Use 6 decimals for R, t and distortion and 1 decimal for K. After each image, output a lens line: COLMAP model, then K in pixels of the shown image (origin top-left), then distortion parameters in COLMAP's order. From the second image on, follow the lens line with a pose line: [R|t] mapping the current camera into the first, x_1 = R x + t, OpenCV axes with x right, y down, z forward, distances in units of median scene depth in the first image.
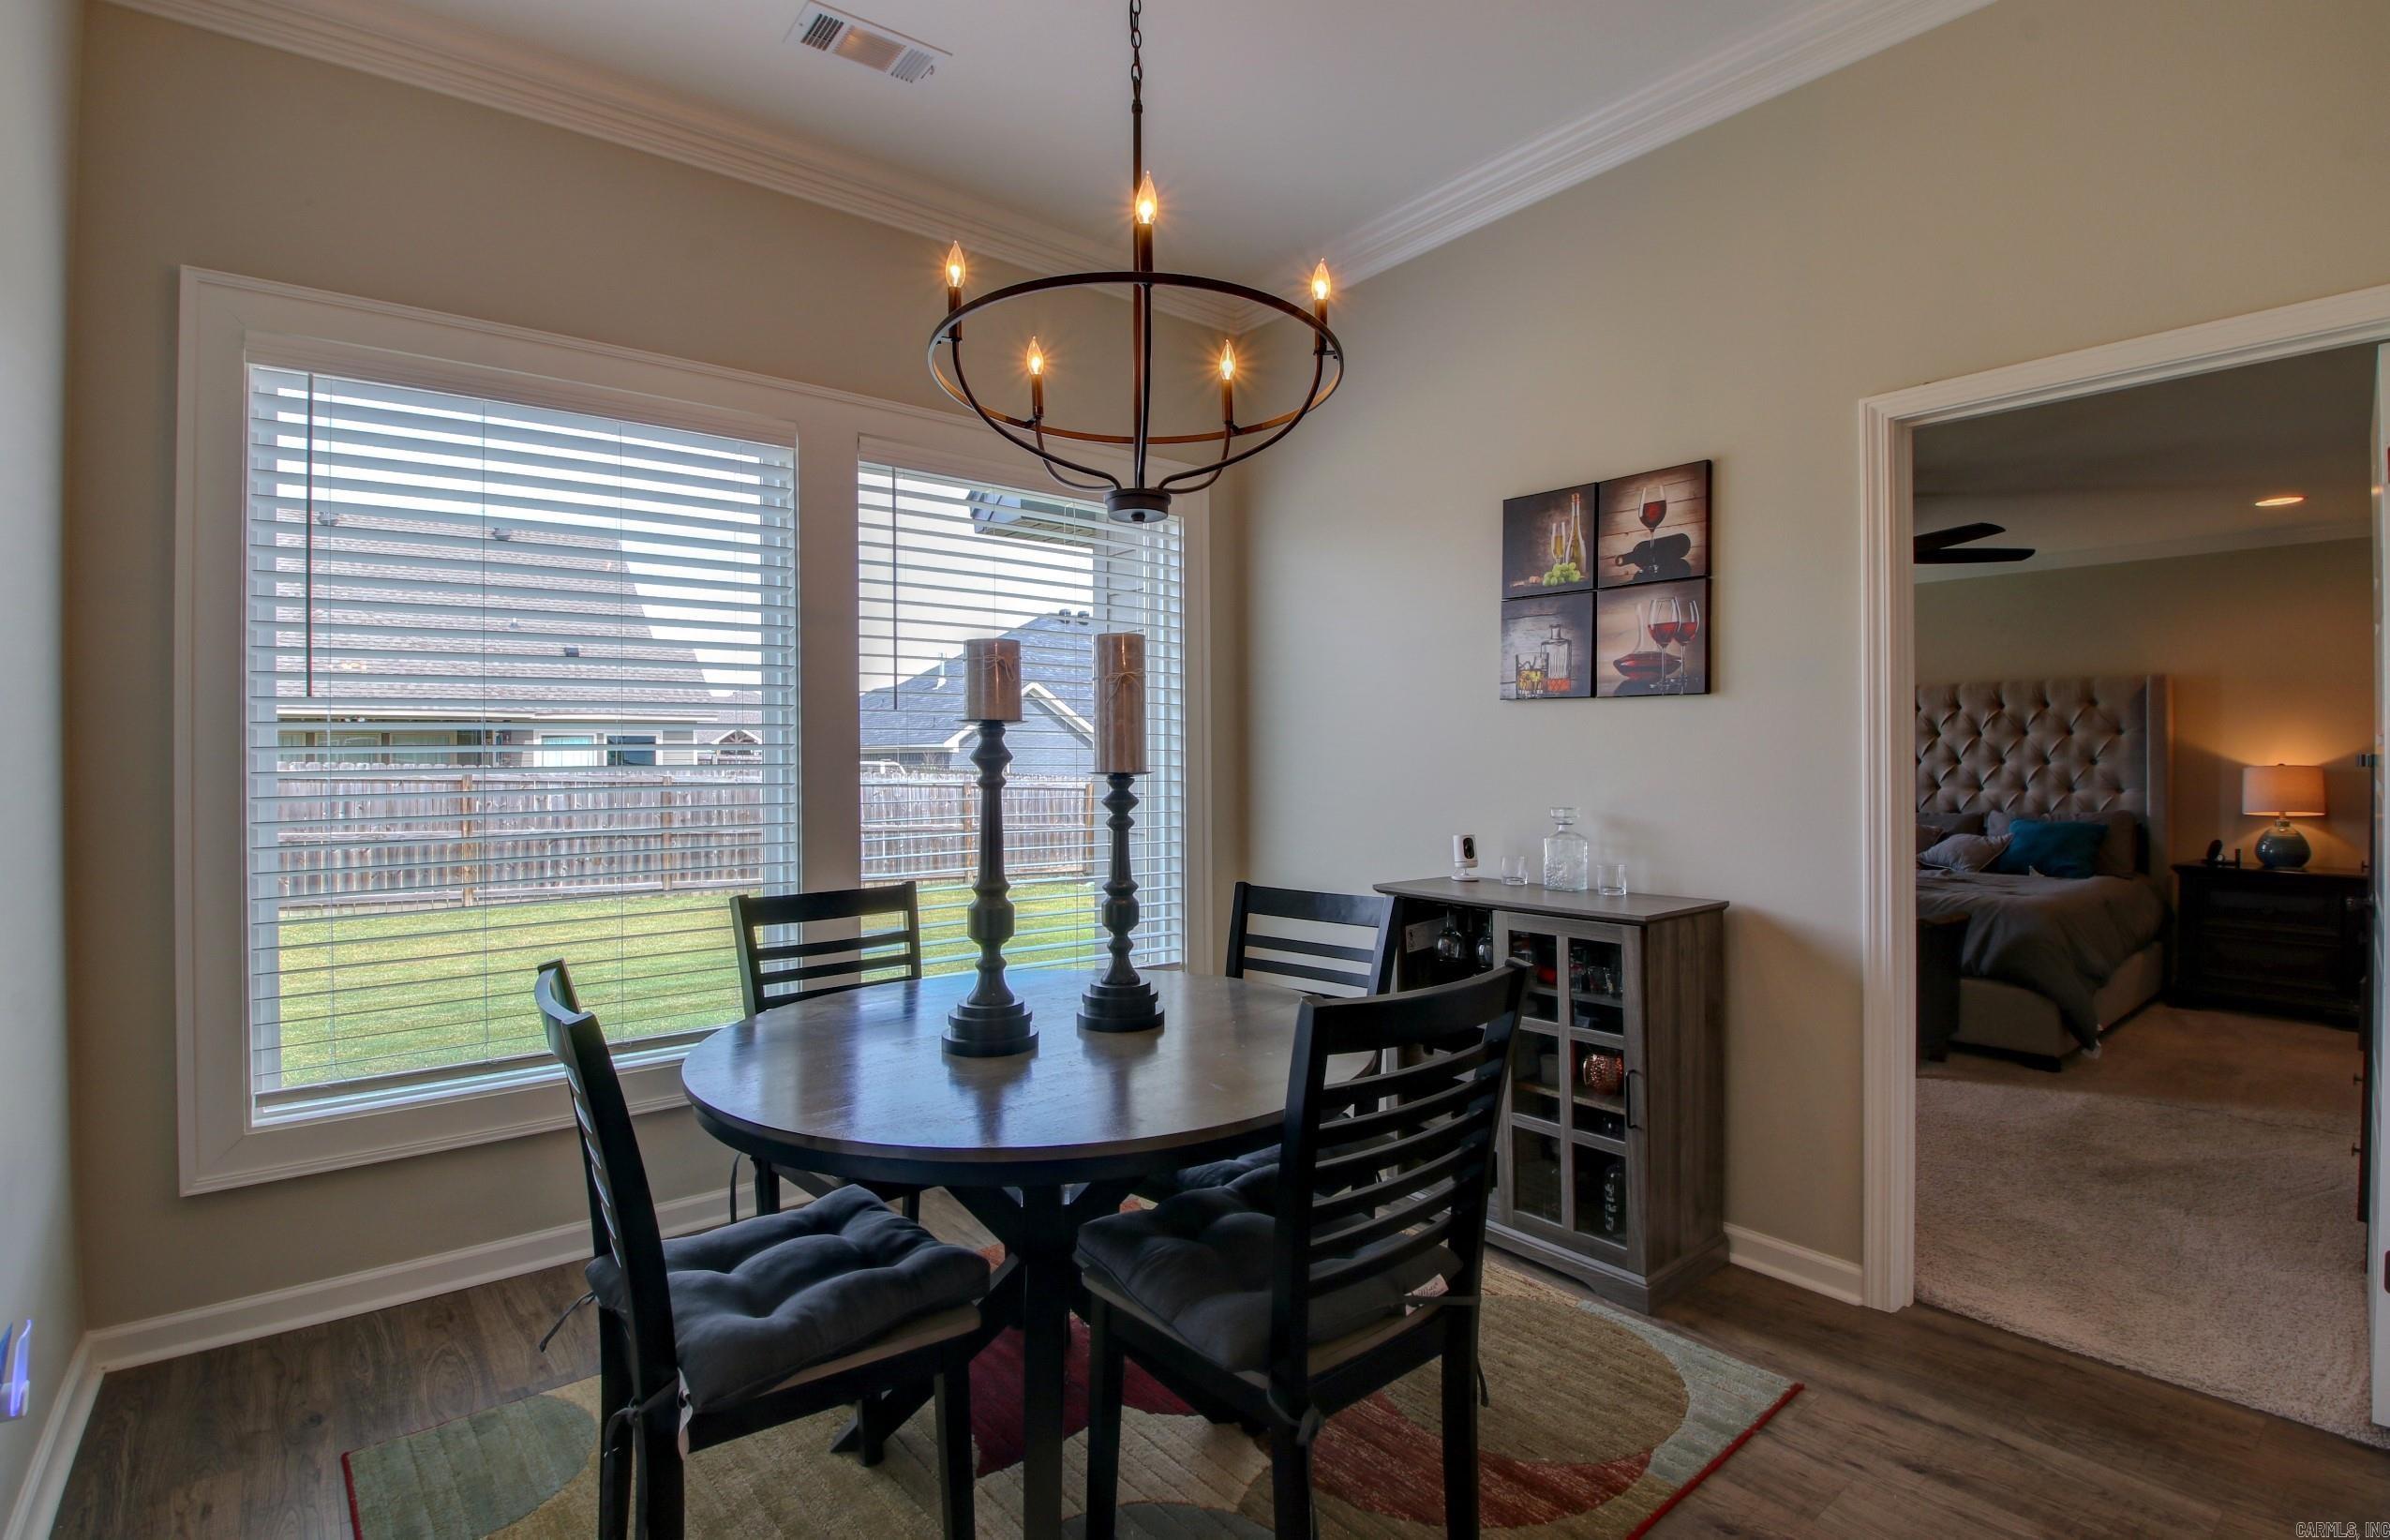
lens RADIAL K [[1107.7, 0, 1198.1], [0, 1107.7, 750.4], [0, 0, 1]] dist [-0.027322, -0.000673]
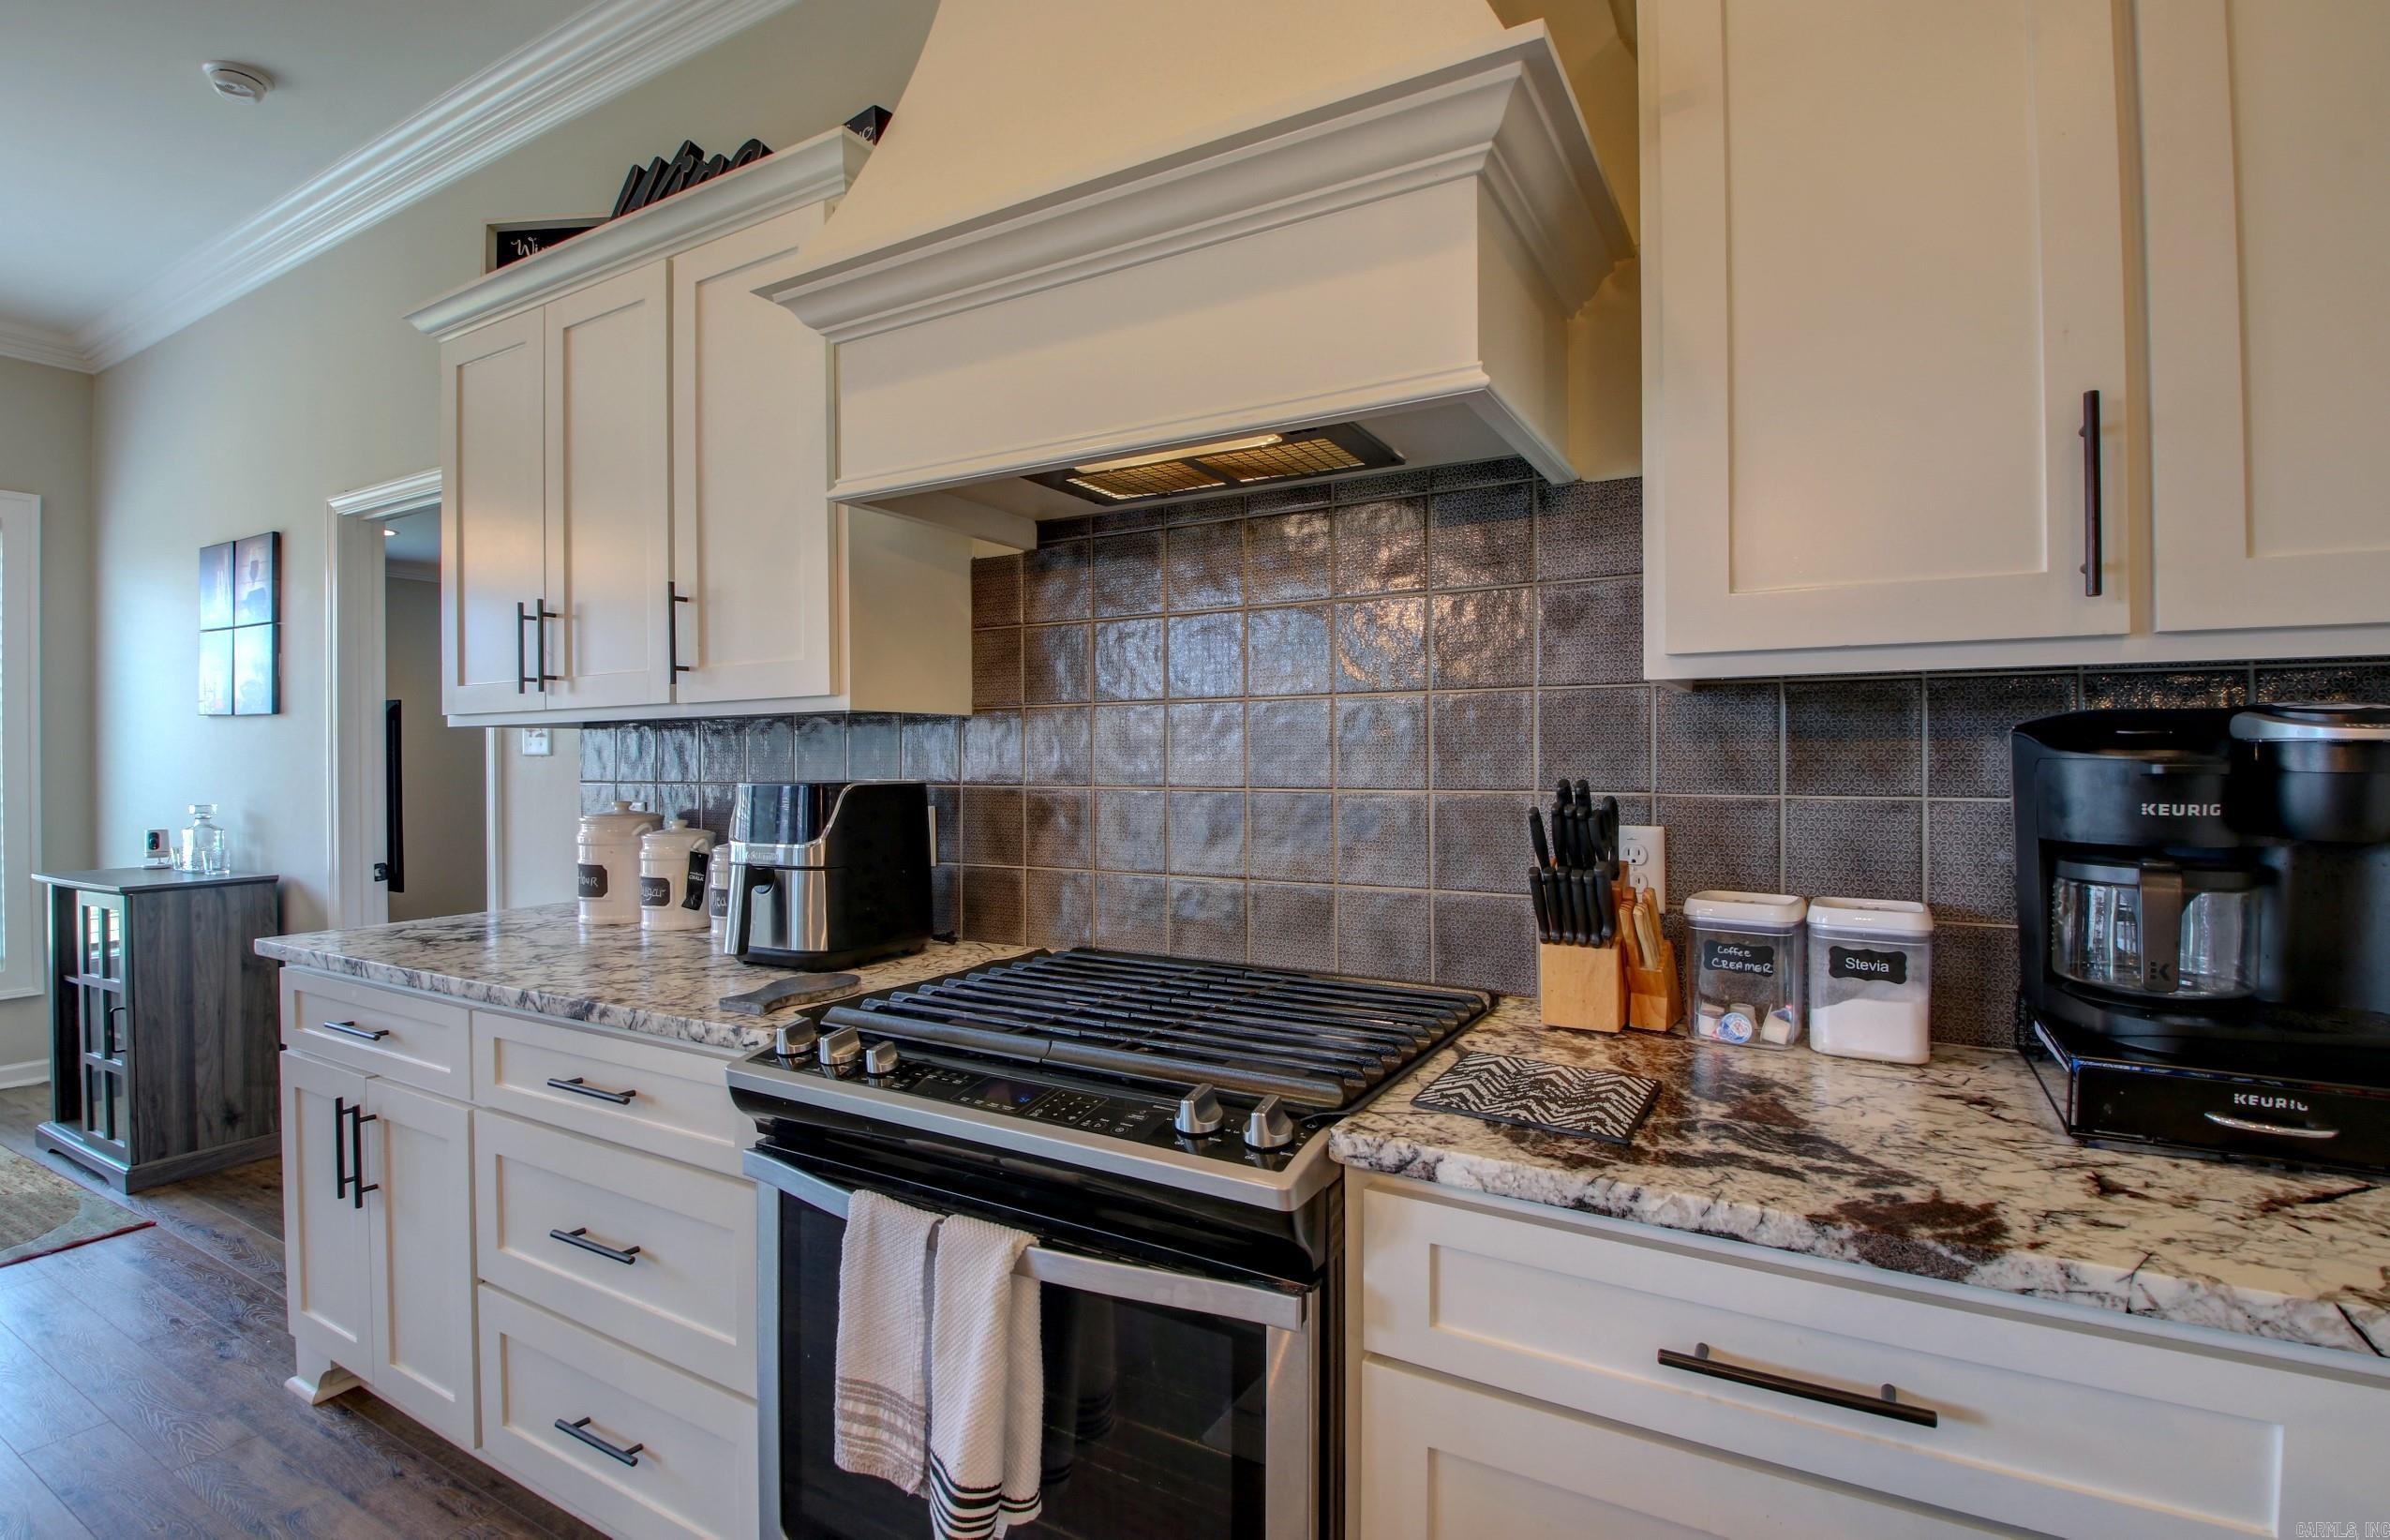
lens RADIAL K [[1107.7, 0, 1208.2], [0, 1107.7, 758.5], [0, 0, 1]] dist [-0.027322, -0.000673]
pose [[0.934111, -0.006056, 0.356931, 0.905469], [0.003302, 0.999960, 0.008324, -0.005678], [-0.356967, -0.006597, 0.934094, -0.496199]]
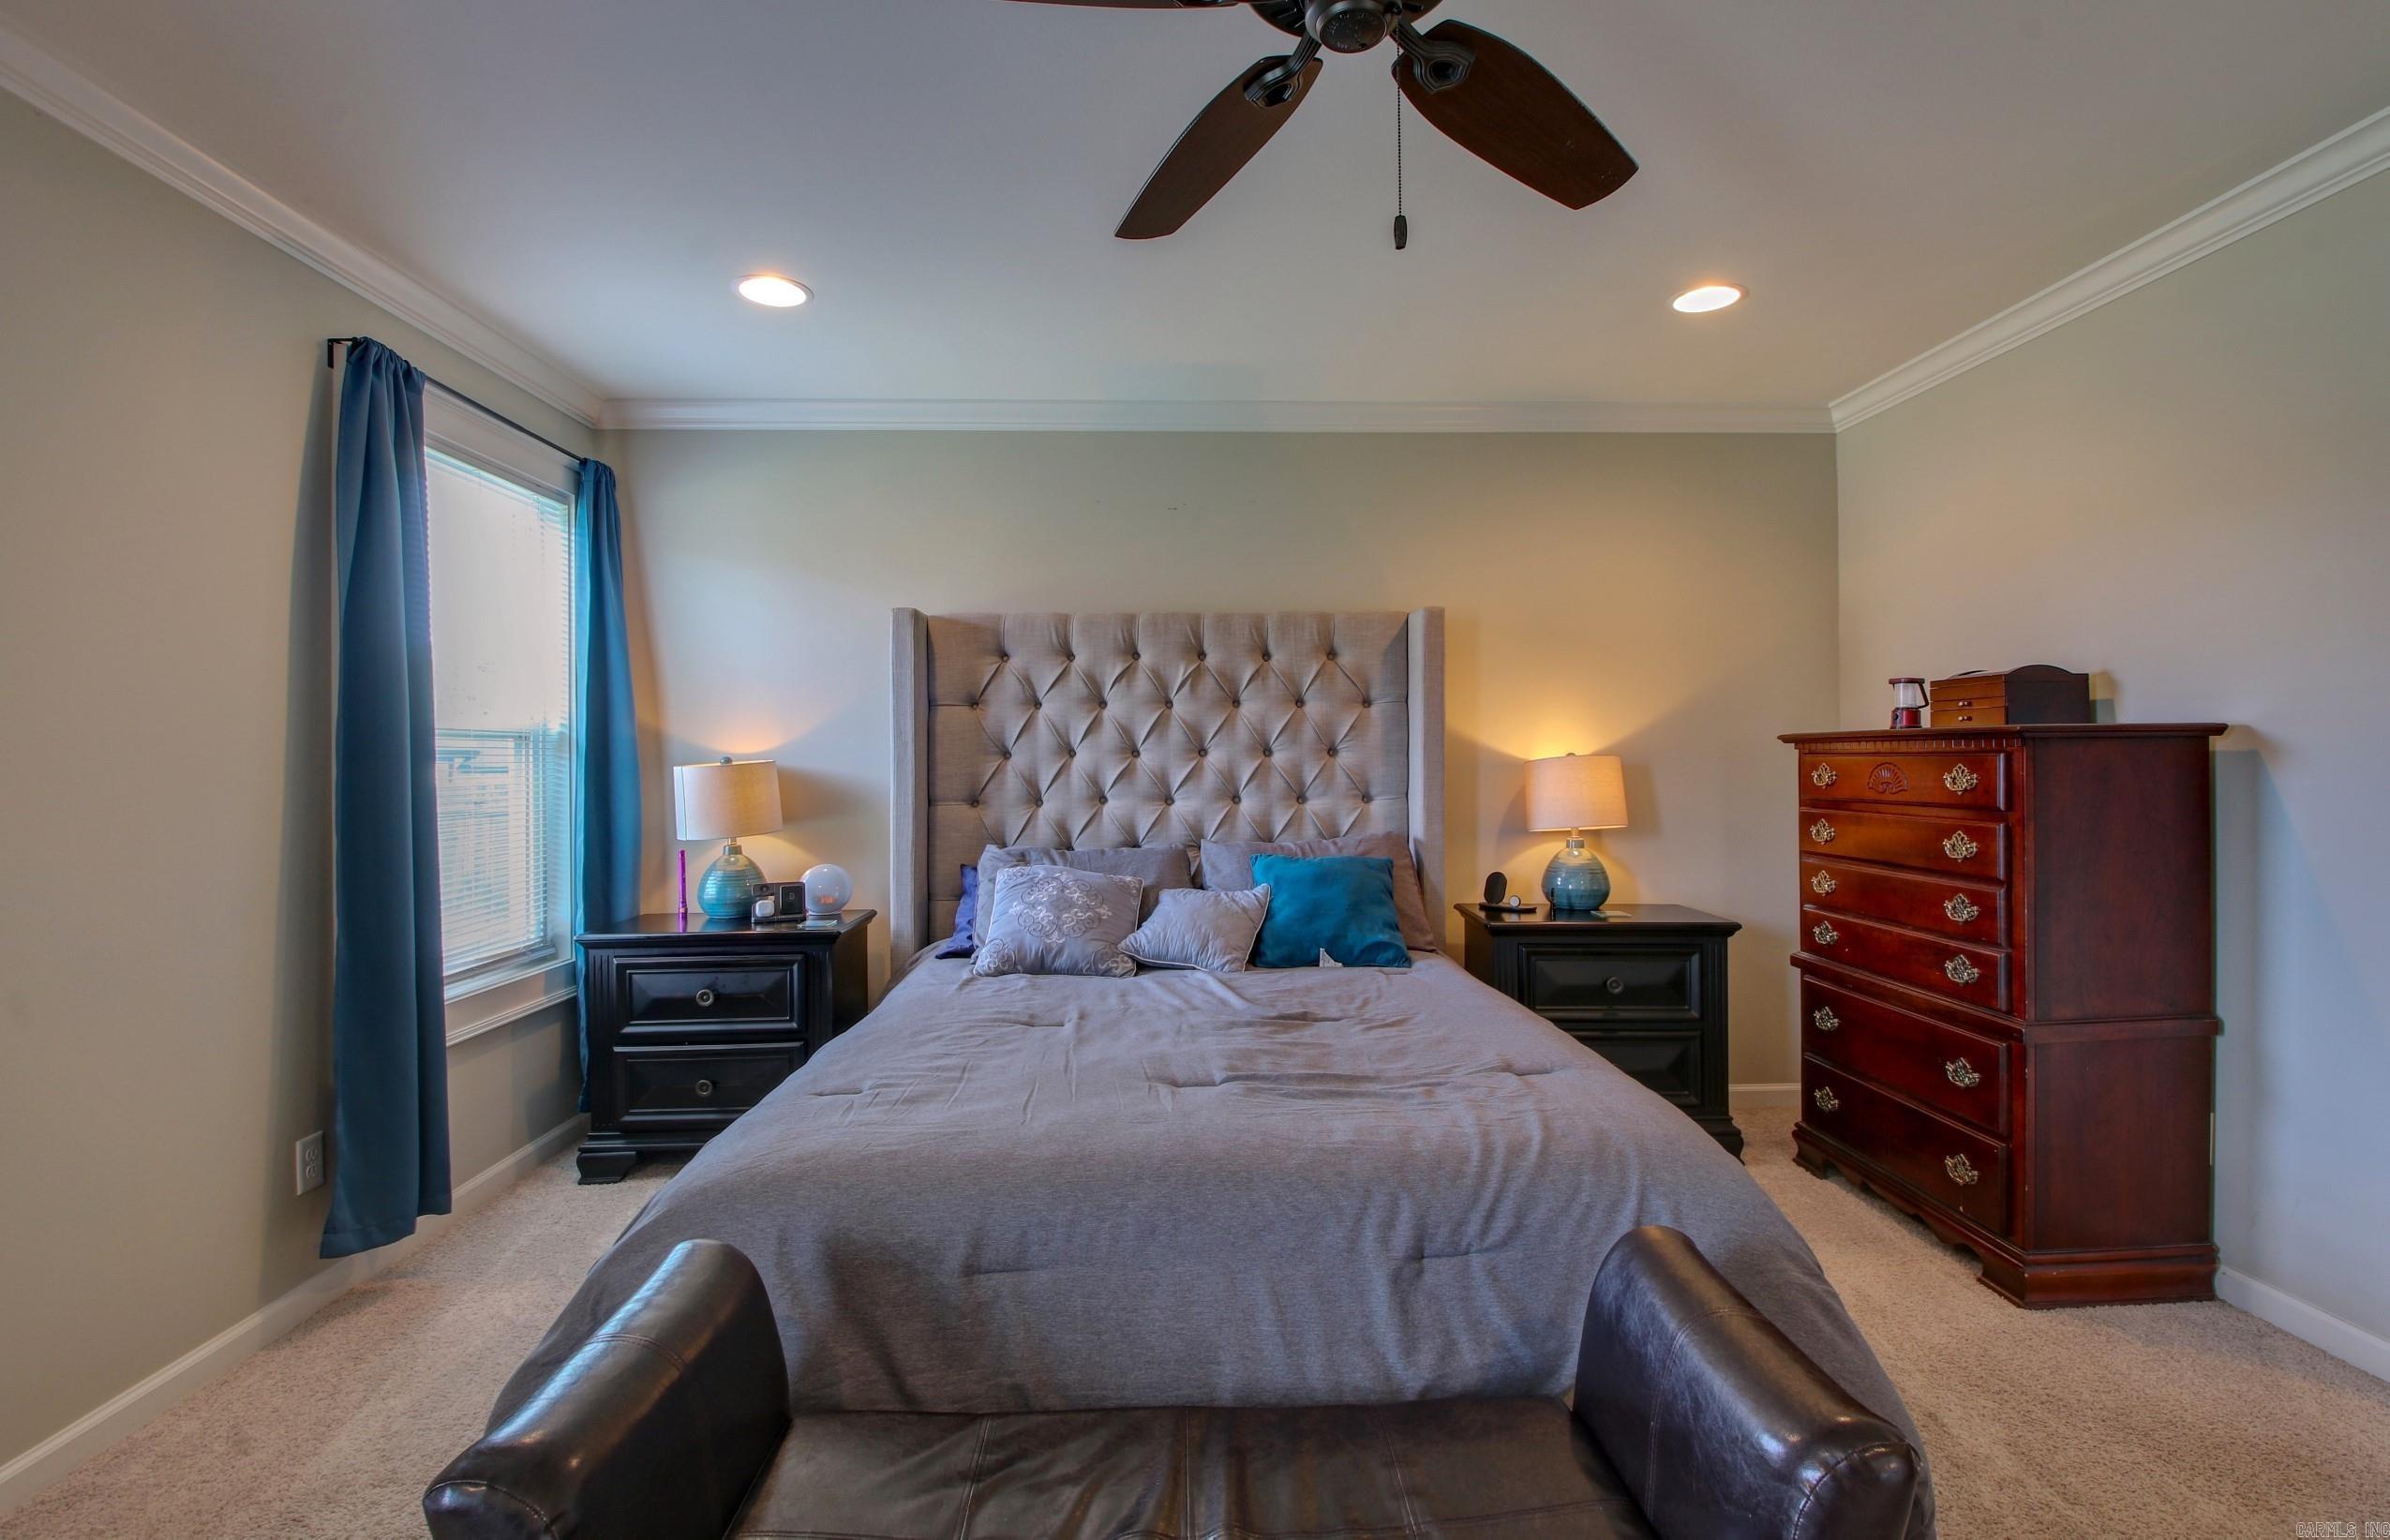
lens RADIAL K [[1107.7, 0, 1200.4], [0, 1107.7, 761.2], [0, 0, 1]] dist [-0.027322, -0.000673]
pose [[0.603798, 0.000065, 0.797137, 0.539473], [-0.000955, 0.999999, 0.000642, 0.028141], [-0.797137, -0.001149, 0.603798, 1.282366]]
